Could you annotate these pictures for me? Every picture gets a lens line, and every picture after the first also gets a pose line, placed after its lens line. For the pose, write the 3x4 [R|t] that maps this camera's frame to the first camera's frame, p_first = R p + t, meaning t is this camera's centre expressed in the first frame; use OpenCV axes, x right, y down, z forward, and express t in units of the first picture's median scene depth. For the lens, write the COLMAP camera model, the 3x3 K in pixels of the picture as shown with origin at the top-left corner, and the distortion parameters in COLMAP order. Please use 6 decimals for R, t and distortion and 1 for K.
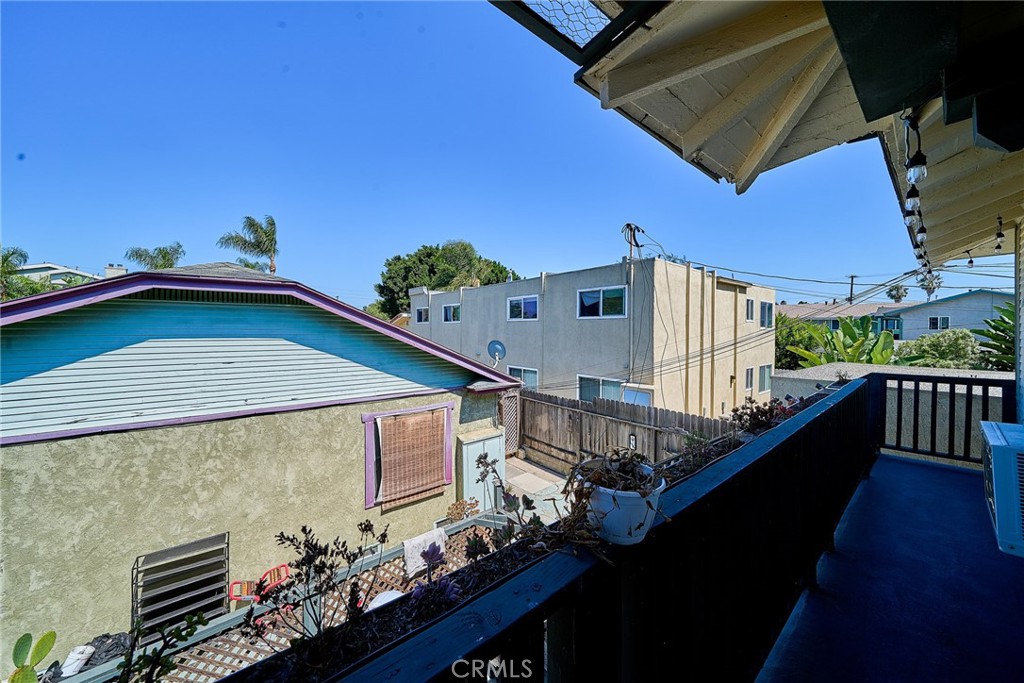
lens RADIAL K [[357.9, 0, 511.1], [0, 357.9, 338.1], [0, 0, 1]] dist [0.001025, -0.000791]
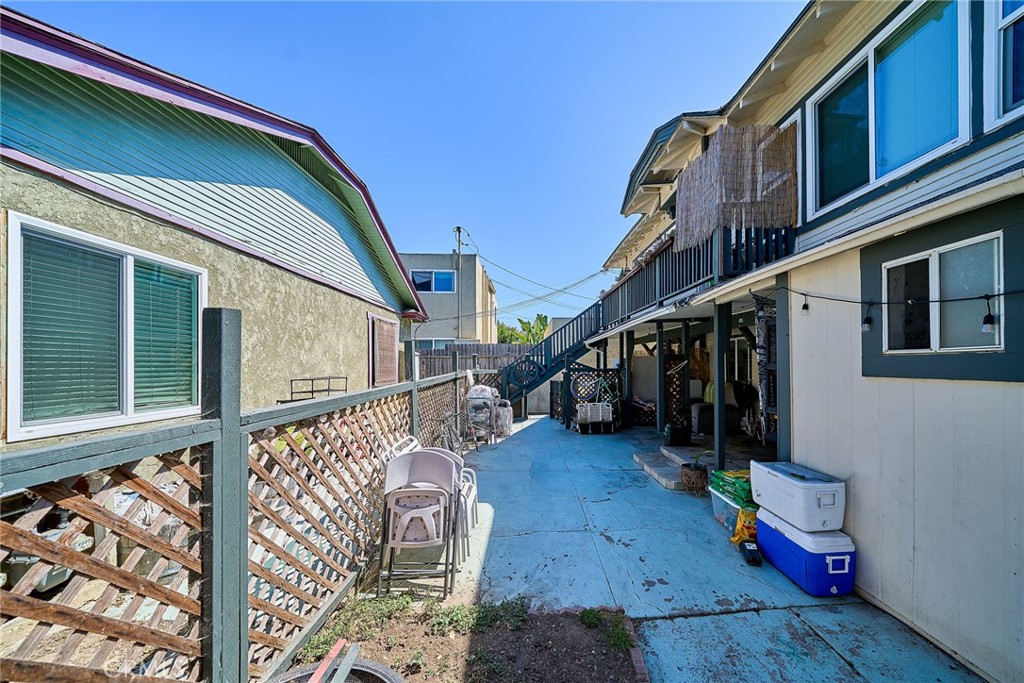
lens RADIAL K [[357.9, 0, 538.2], [0, 357.9, 361.9], [0, 0, 1]] dist [0.001025, -0.000791]
pose [[0.613423, 0.001480, 0.789754, -1.023158], [0.014298, 0.999814, -0.012980, 0.409733], [-0.789625, 0.019255, 0.613287, -0.197591]]
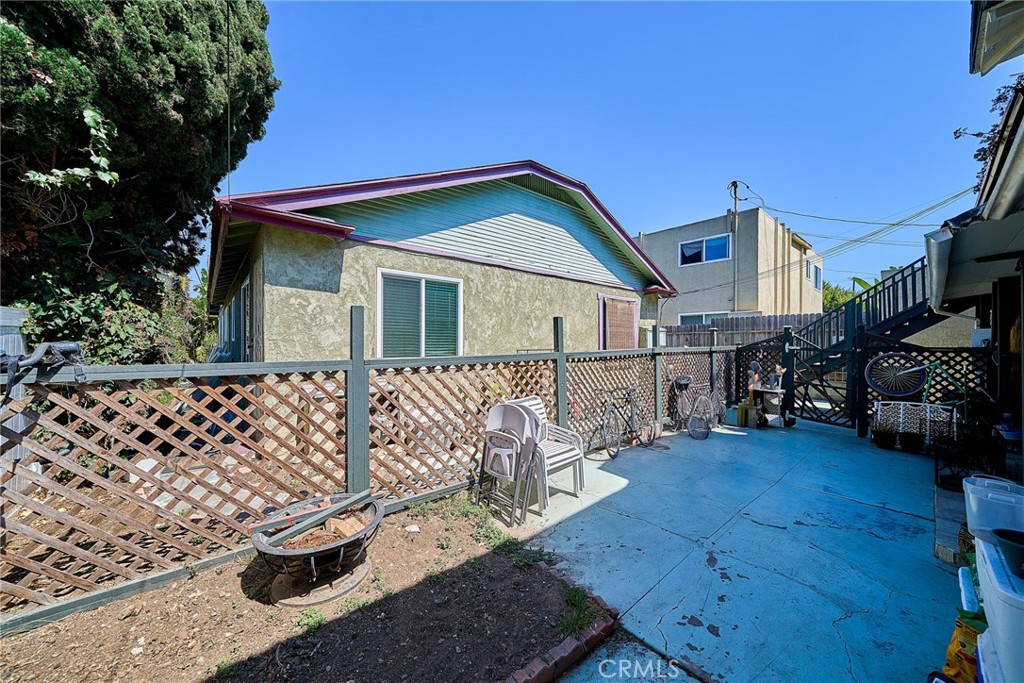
lens RADIAL K [[357.9, 0, 508.5], [0, 357.9, 341.0], [0, 0, 1]] dist [0.001025, -0.000791]
pose [[0.999969, 0.001813, 0.007616, -0.771763], [-0.001683, 0.999853, -0.017044, 0.422639], [-0.007645, 0.017031, 0.999826, -0.364558]]
